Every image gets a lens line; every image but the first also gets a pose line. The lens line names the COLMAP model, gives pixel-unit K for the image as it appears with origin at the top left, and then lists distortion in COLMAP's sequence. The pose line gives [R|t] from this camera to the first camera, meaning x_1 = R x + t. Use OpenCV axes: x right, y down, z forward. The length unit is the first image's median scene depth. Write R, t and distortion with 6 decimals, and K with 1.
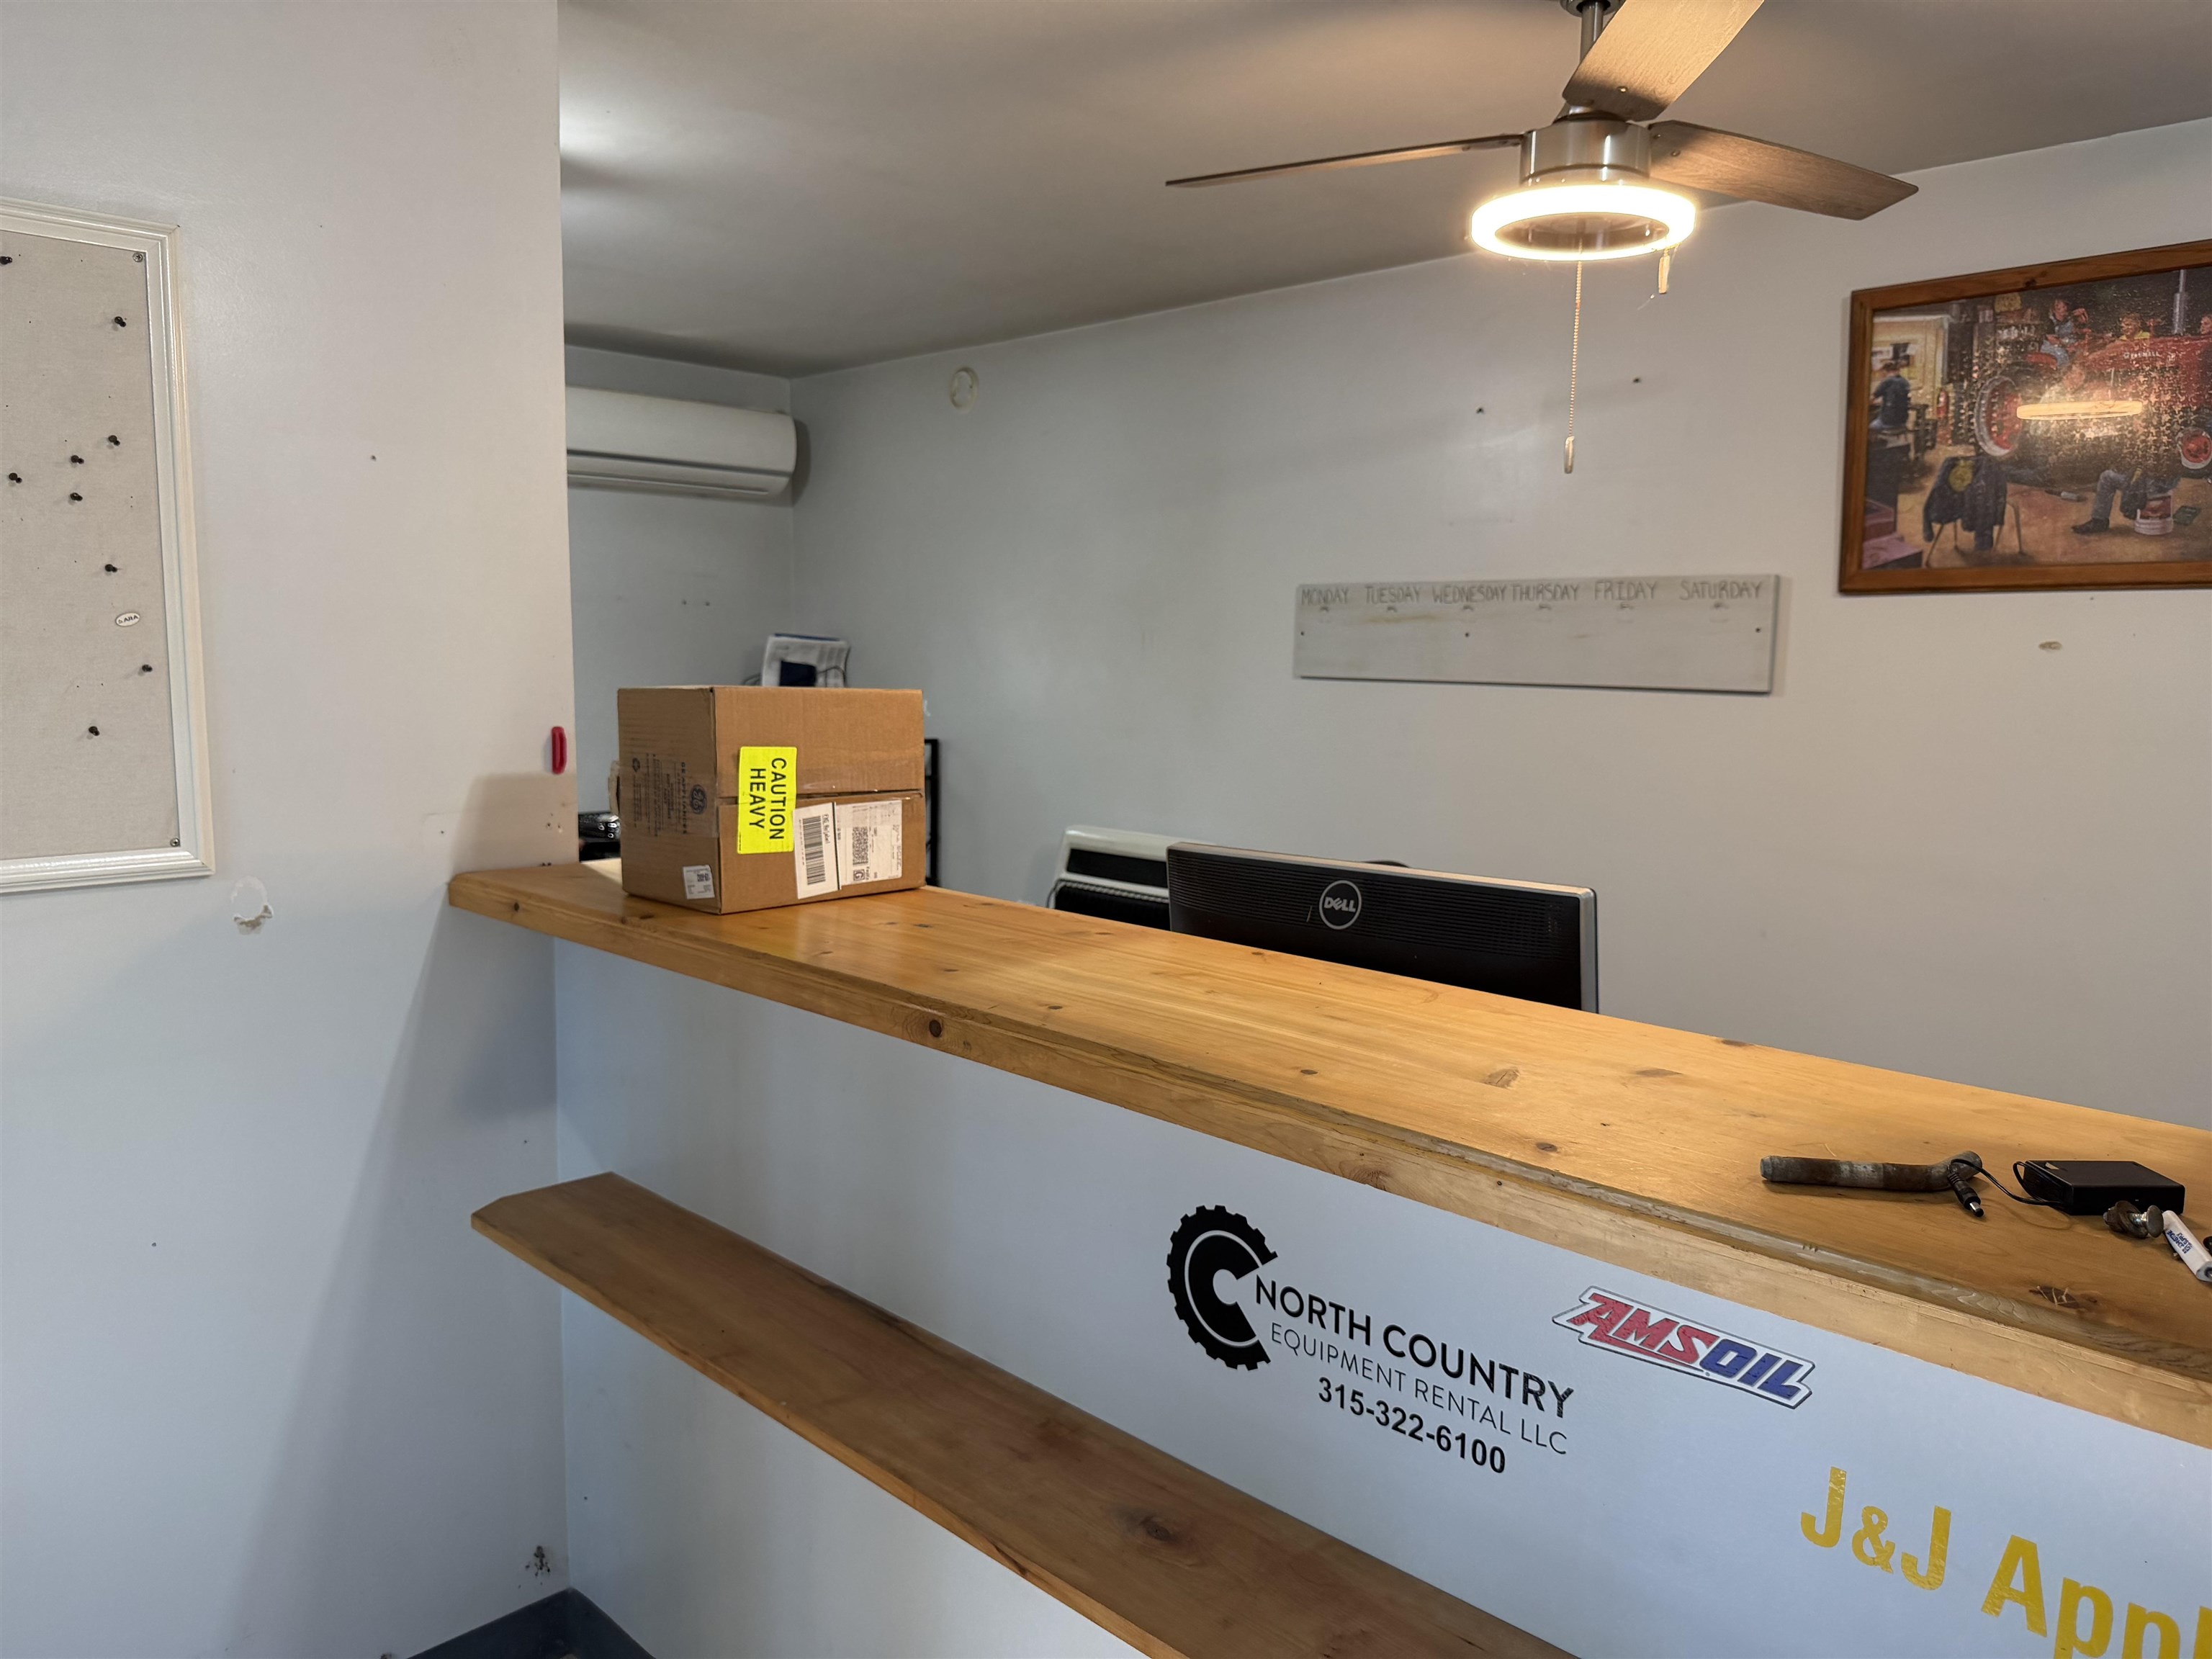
lens RADIAL K [[1553.4, 0, 1123.6], [0, 1553.4, 832.3], [0, 0, 1]] dist [0.038234, -0.049648]
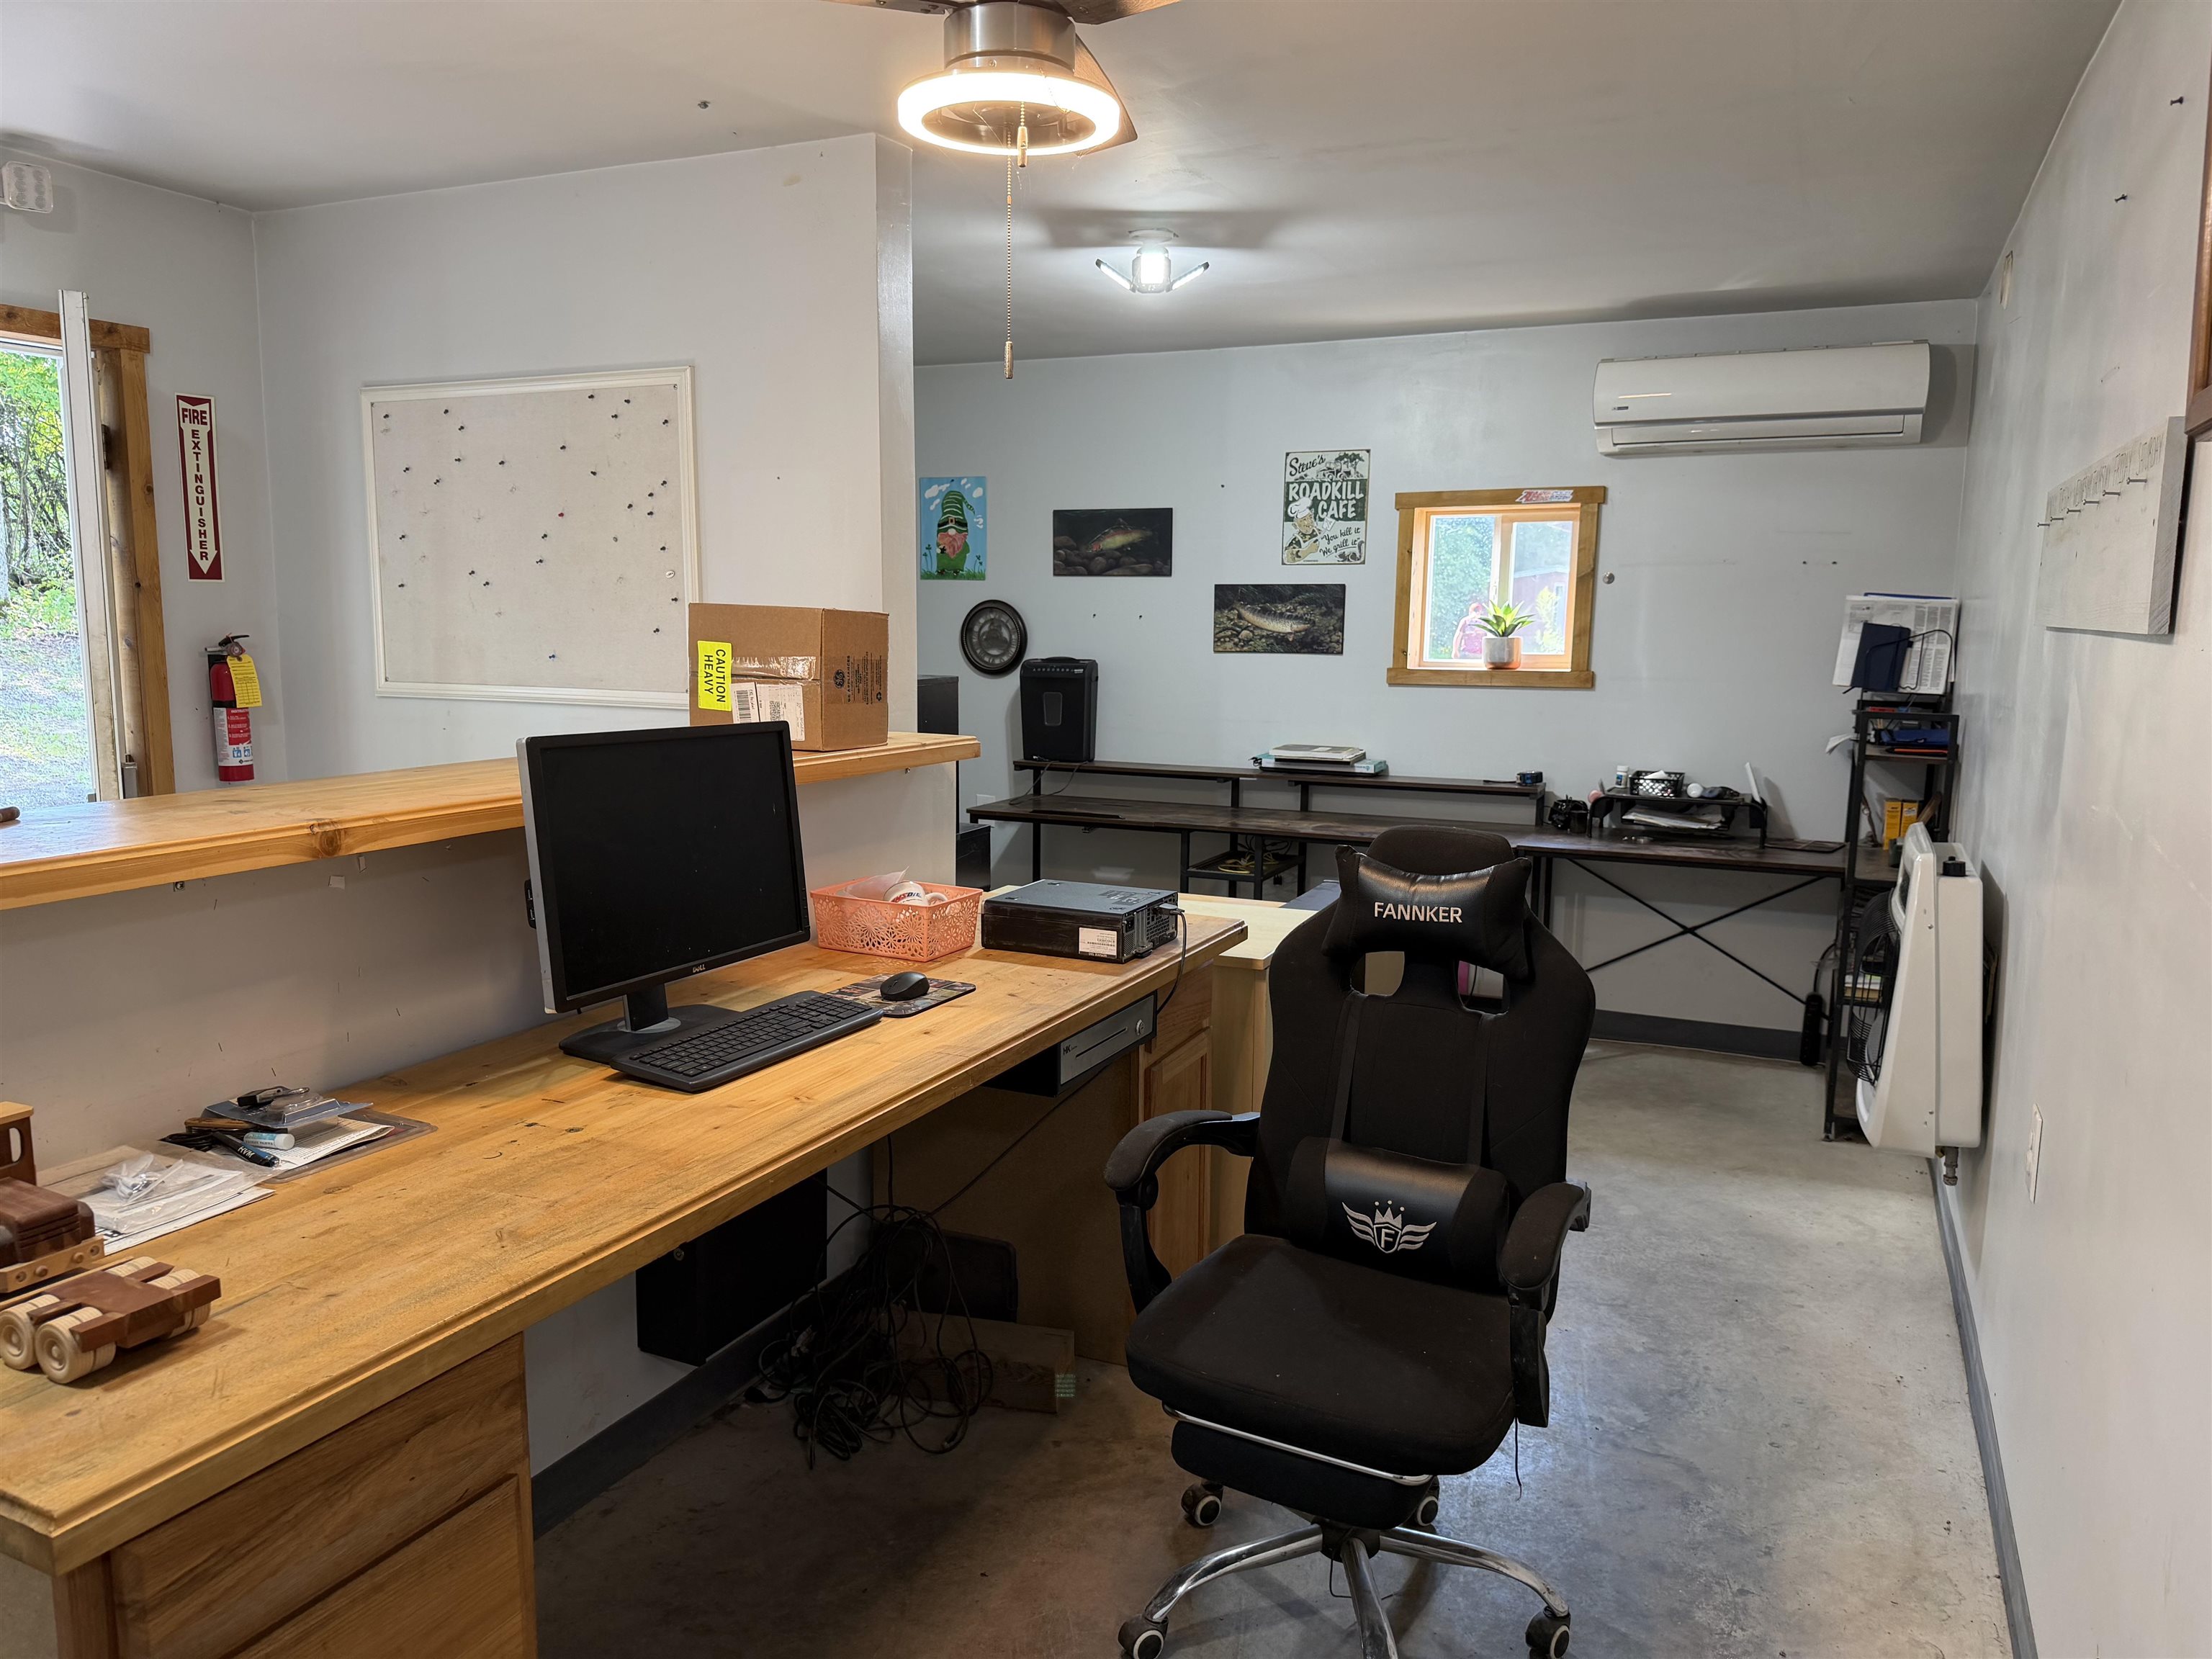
lens RADIAL K [[1553.4, 0, 1121.8], [0, 1553.4, 831.8], [0, 0, 1]] dist [0.038234, -0.049648]
pose [[0.356518, 0.117510, -0.926869, 1.614957], [-0.116352, 0.989920, 0.080749, -0.046306], [0.927015, 0.079054, 0.366597, 0.953151]]
